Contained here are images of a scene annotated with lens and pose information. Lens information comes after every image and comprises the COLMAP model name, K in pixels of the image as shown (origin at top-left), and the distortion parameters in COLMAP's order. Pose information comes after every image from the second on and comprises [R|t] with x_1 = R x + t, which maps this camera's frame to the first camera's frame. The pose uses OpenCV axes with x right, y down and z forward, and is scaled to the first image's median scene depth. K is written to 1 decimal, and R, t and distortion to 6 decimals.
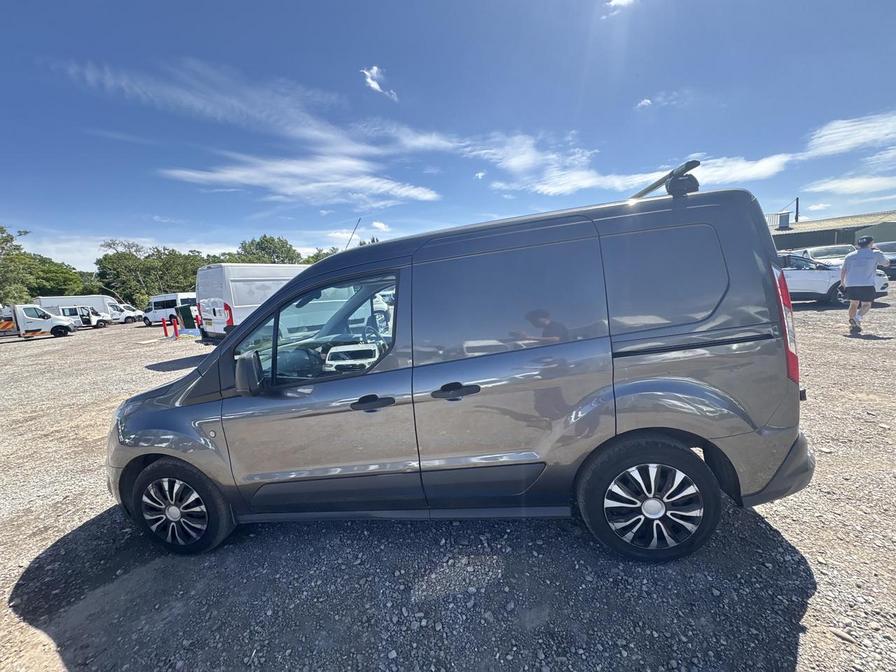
lens RADIAL K [[357.6, 0, 448.1], [0, 357.6, 339.4], [0, 0, 1]] dist [0.000693, 0.000323]
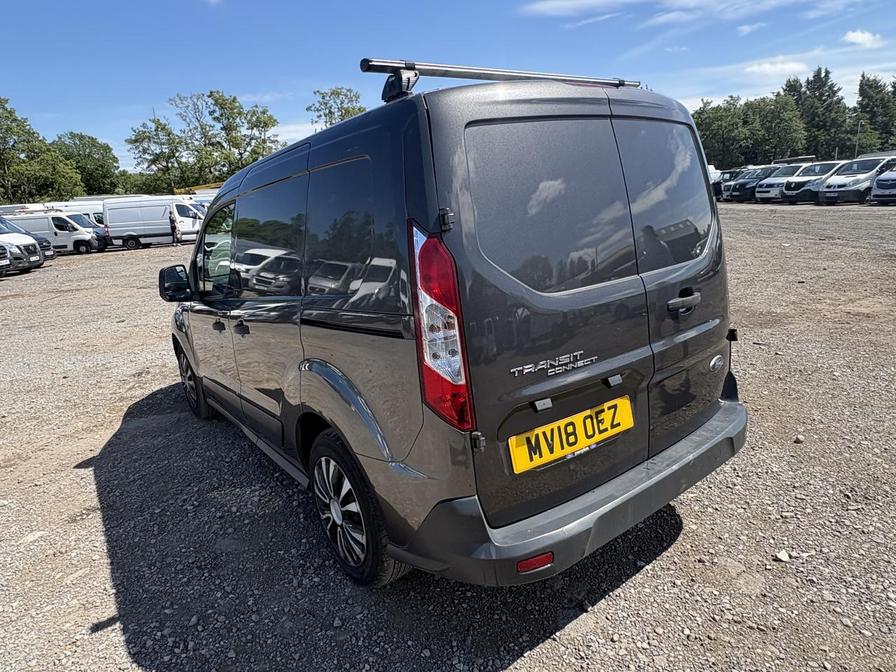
lens RADIAL K [[548.4, 0, 445.7], [0, 548.4, 335.9], [0, 0, 1]] dist [0.000186, 0.001253]
pose [[0.717302, 0.200208, -0.667379, 0.113189], [-0.094694, 0.976953, 0.191299, -0.014094], [0.690298, -0.074022, 0.719729, 0.023440]]
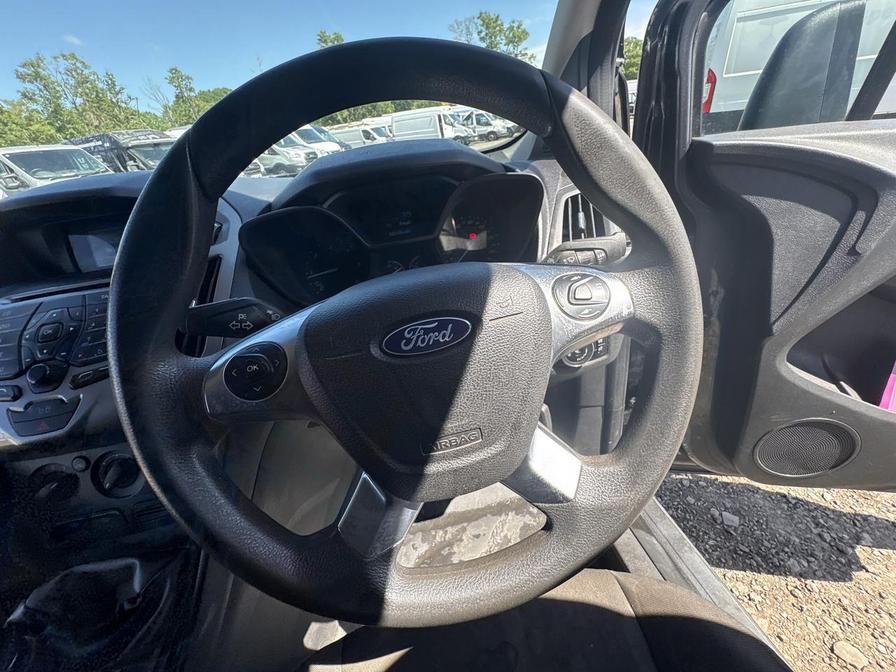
lens RADIAL K [[362.9, 0, 448.0], [0, 362.9, 336.0], [0, 0, 1]] dist [0.001022, 0.000348]
pose [[0.324809, 0.501165, -0.802080, -0.019419], [-0.051671, 0.856199, 0.514056, -0.003137], [0.944367, -0.125525, 0.303997, 0.133106]]
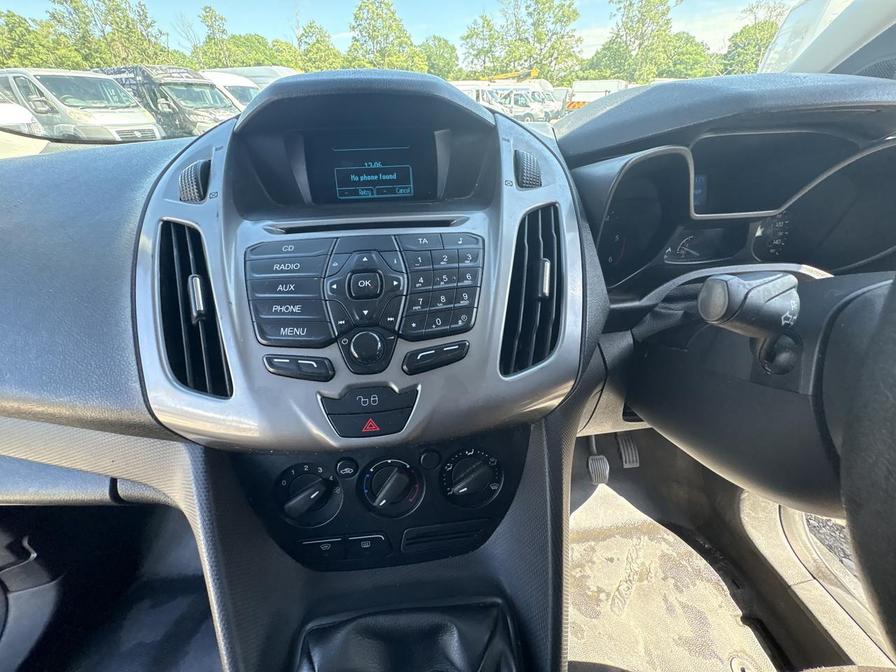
lens RADIAL K [[362.9, 0, 448.0], [0, 362.9, 336.0], [0, 0, 1]] dist [0.001022, 0.000348]
pose [[0.249416, 0.576714, -0.777941, -0.027729], [-0.153248, 0.816712, 0.556324, 0.000545], [0.956194, -0.019539, 0.292082, 0.121098]]
